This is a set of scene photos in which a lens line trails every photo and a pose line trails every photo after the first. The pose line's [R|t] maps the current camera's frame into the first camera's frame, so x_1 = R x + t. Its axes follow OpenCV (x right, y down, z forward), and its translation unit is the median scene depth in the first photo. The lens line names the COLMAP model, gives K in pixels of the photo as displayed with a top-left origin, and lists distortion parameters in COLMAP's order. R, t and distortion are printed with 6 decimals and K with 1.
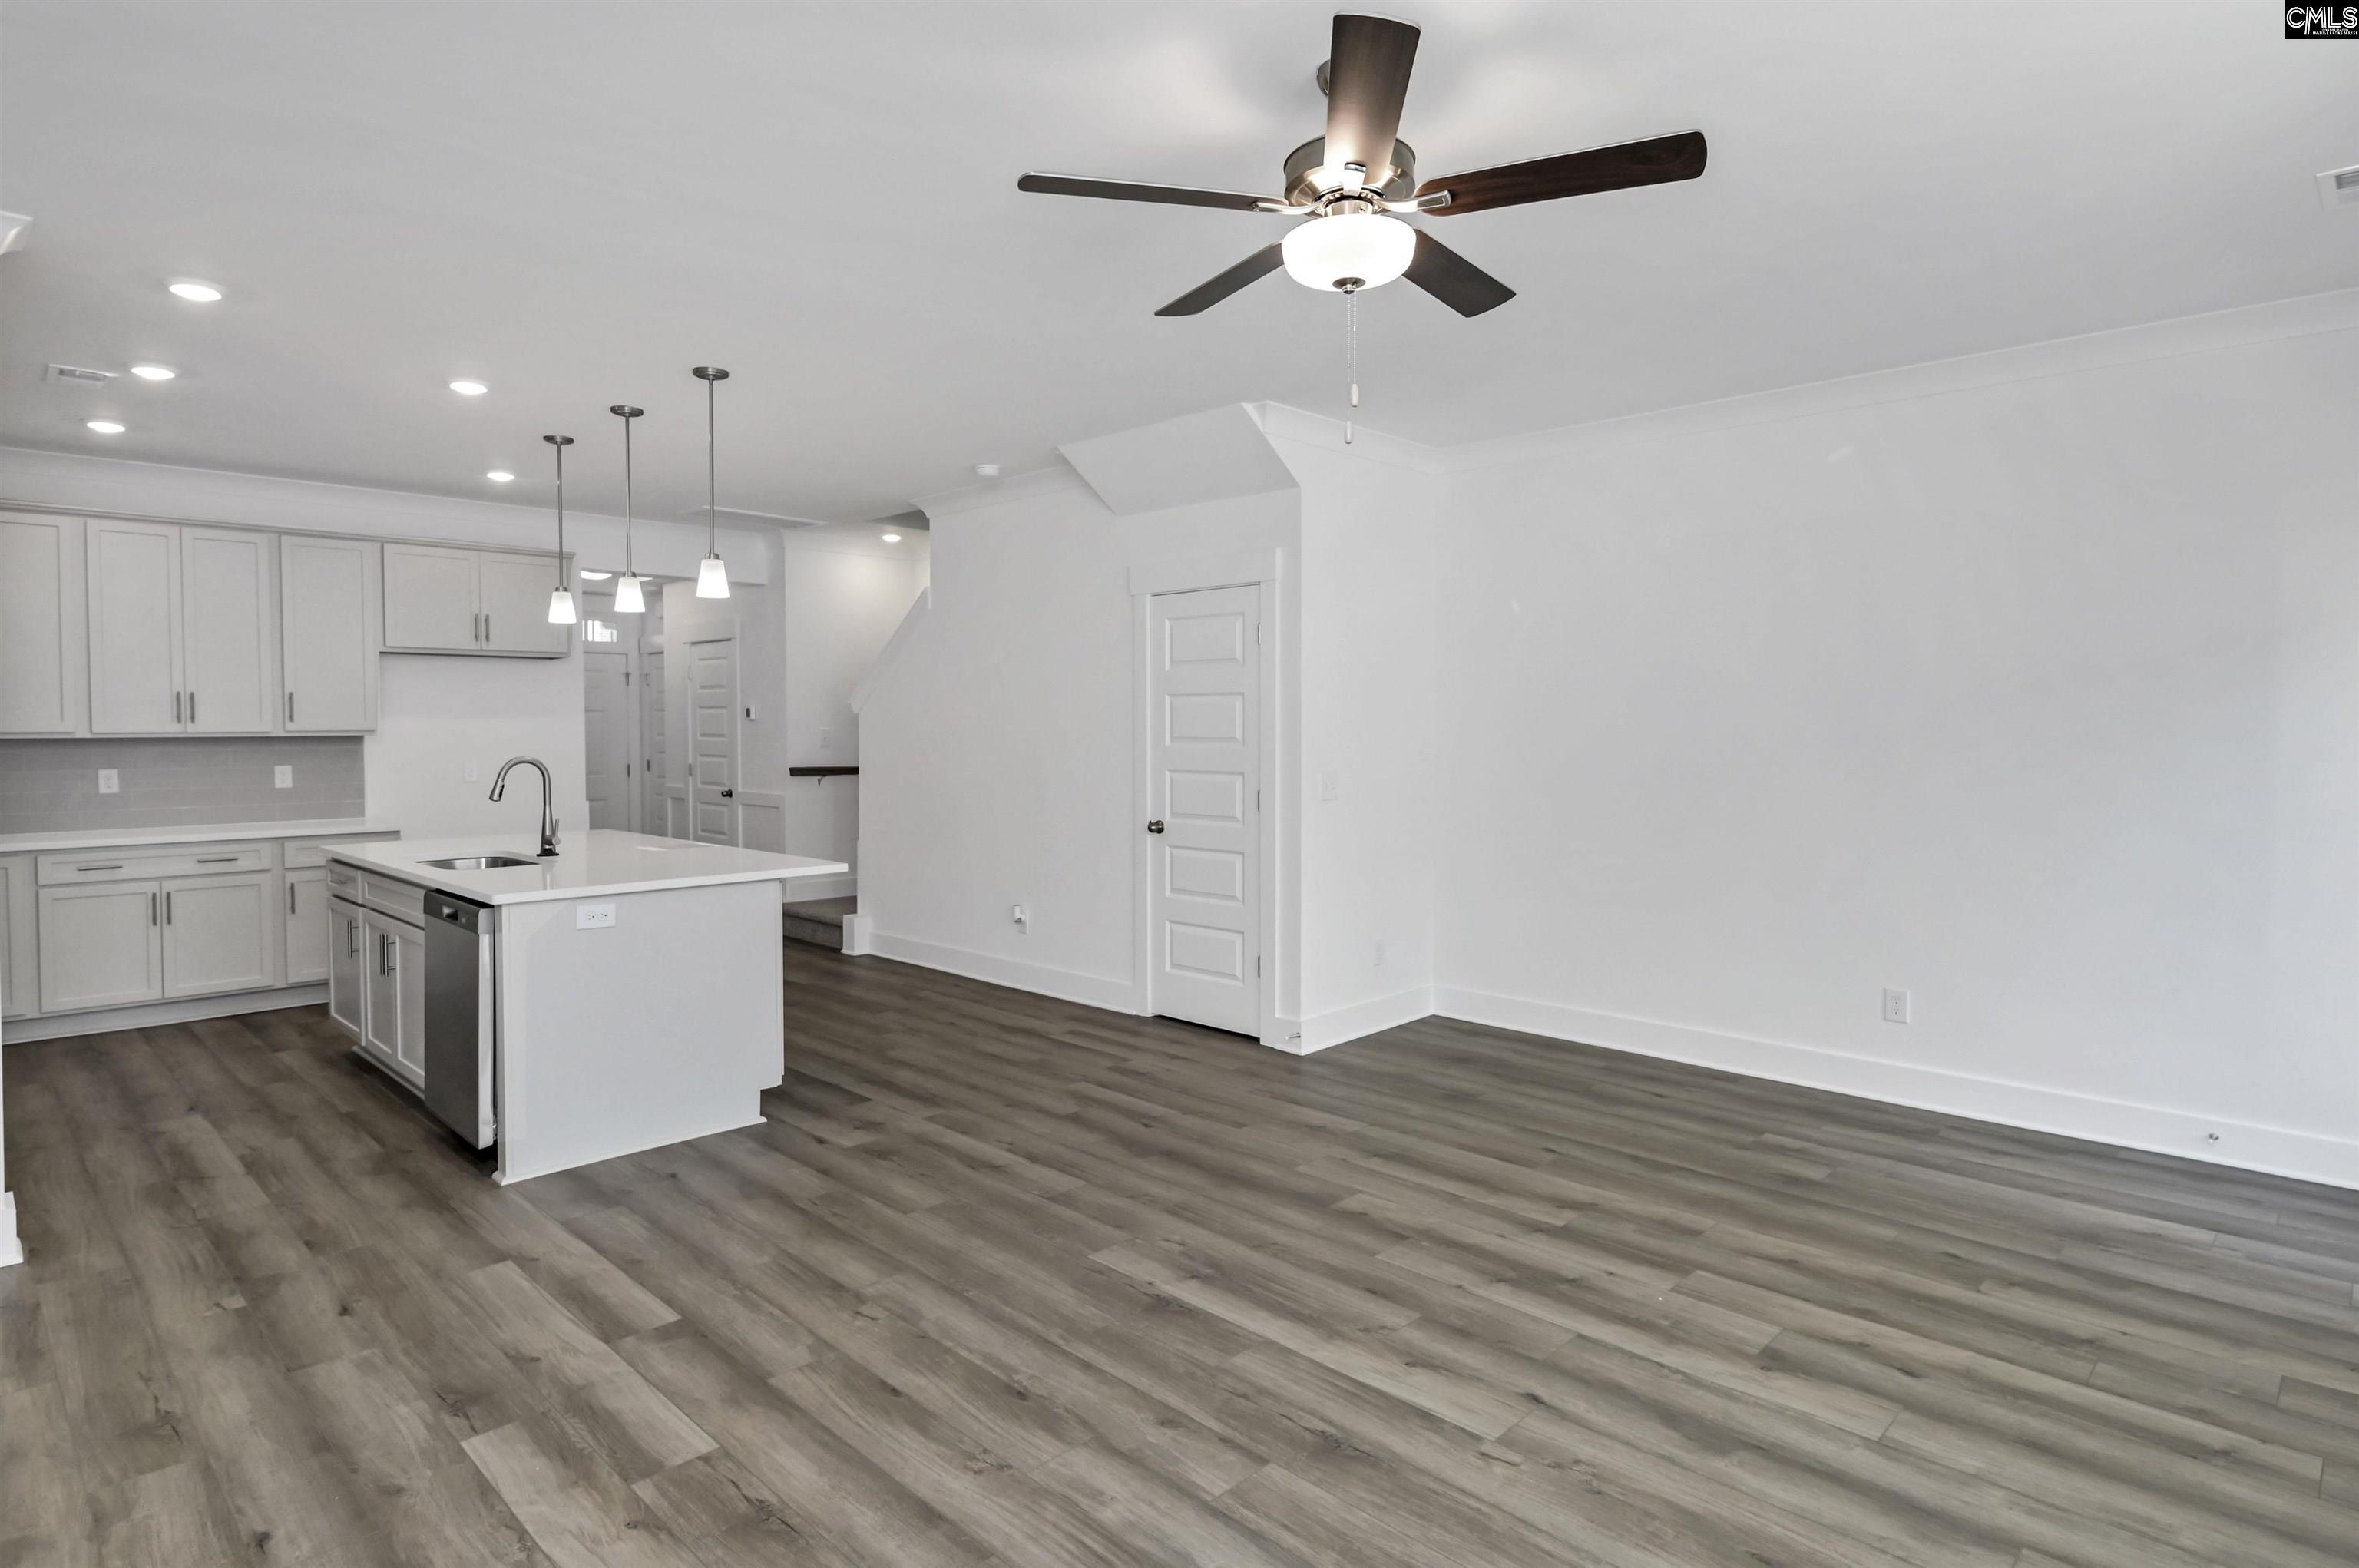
lens RADIAL K [[1236.2, 0, 1171.6], [0, 1236.2, 767.1], [0, 0, 1]] dist [0.014069, -0.014886]
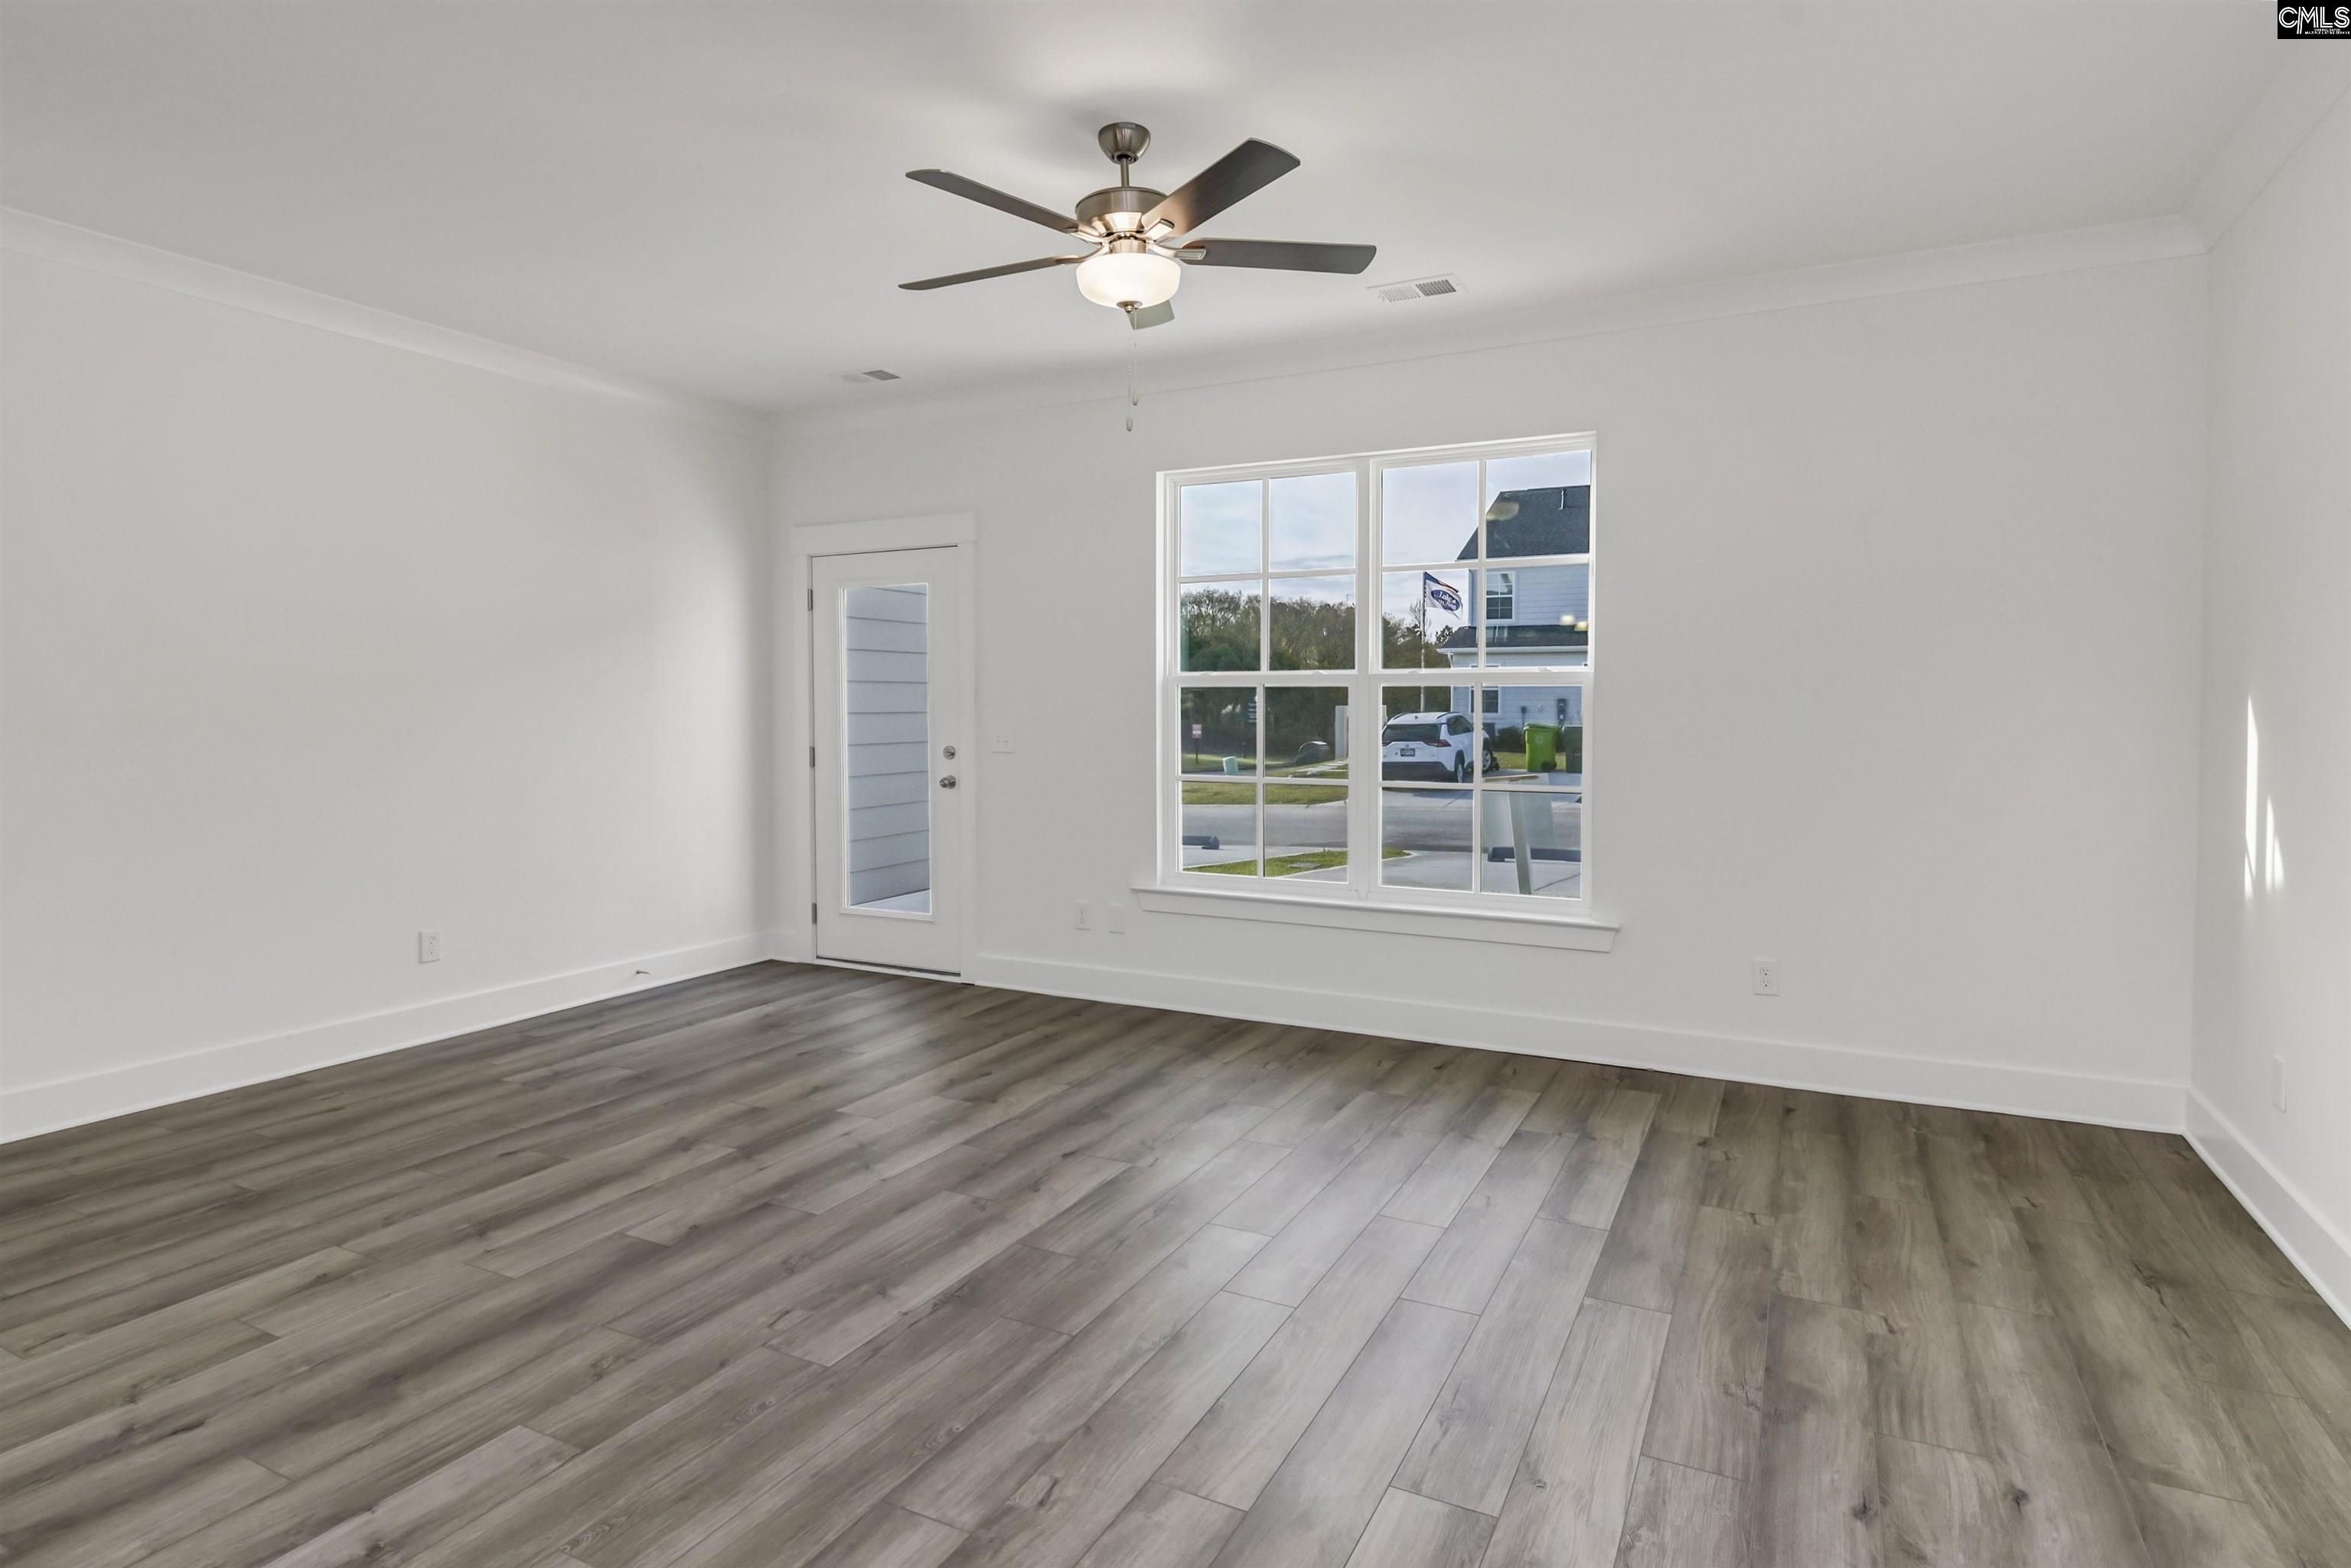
lens RADIAL K [[1236.1, 0, 1172.1], [0, 1236.1, 700.7], [0, 0, 1]] dist [-0.005809, -0.001825]
pose [[-0.295633, 0.006458, 0.955280, -0.777990], [0.033147, 0.999444, 0.003501, 0.006659], [-0.954726, 0.032699, -0.295683, 0.951871]]
